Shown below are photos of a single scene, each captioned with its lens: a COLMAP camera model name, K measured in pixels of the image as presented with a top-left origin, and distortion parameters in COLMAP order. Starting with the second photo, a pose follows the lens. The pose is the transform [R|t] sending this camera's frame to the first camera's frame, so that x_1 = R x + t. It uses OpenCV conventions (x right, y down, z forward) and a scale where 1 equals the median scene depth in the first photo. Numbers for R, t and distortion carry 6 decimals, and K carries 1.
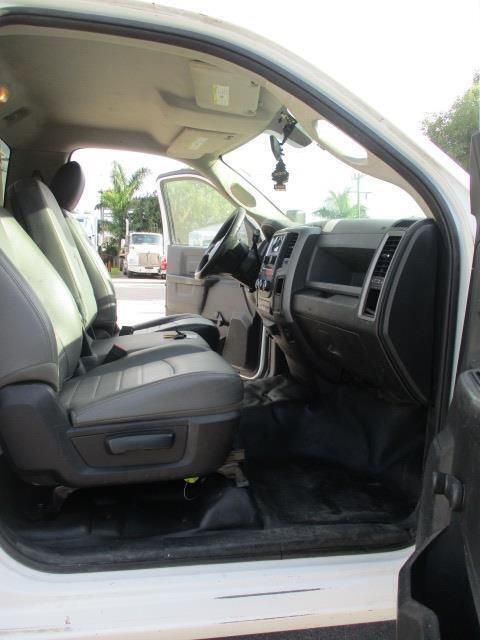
lens RADIAL K [[531.1, 0, 239.7], [0, 531.1, 319.1], [0, 0, 1]] dist [-0.031961, 0.010433]
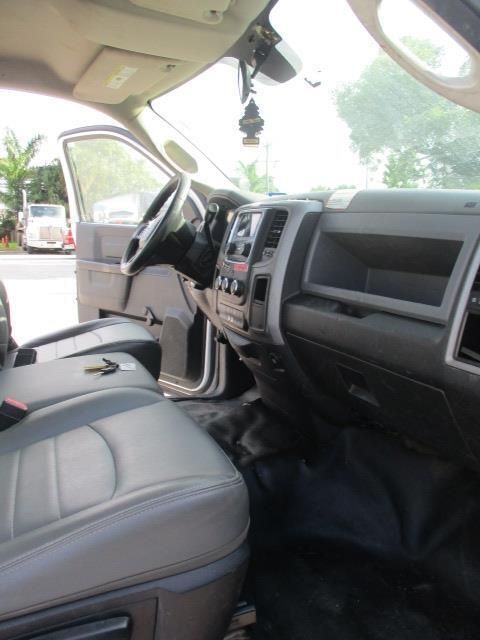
lens RADIAL K [[531.1, 0, 239.9], [0, 531.1, 322.5], [0, 0, 1]] dist [-0.031961, 0.010433]
pose [[0.985323, -0.040250, 0.165889, -0.052506], [0.030310, 0.997614, 0.062023, -0.052921], [-0.167990, -0.056085, 0.984192, 0.283481]]
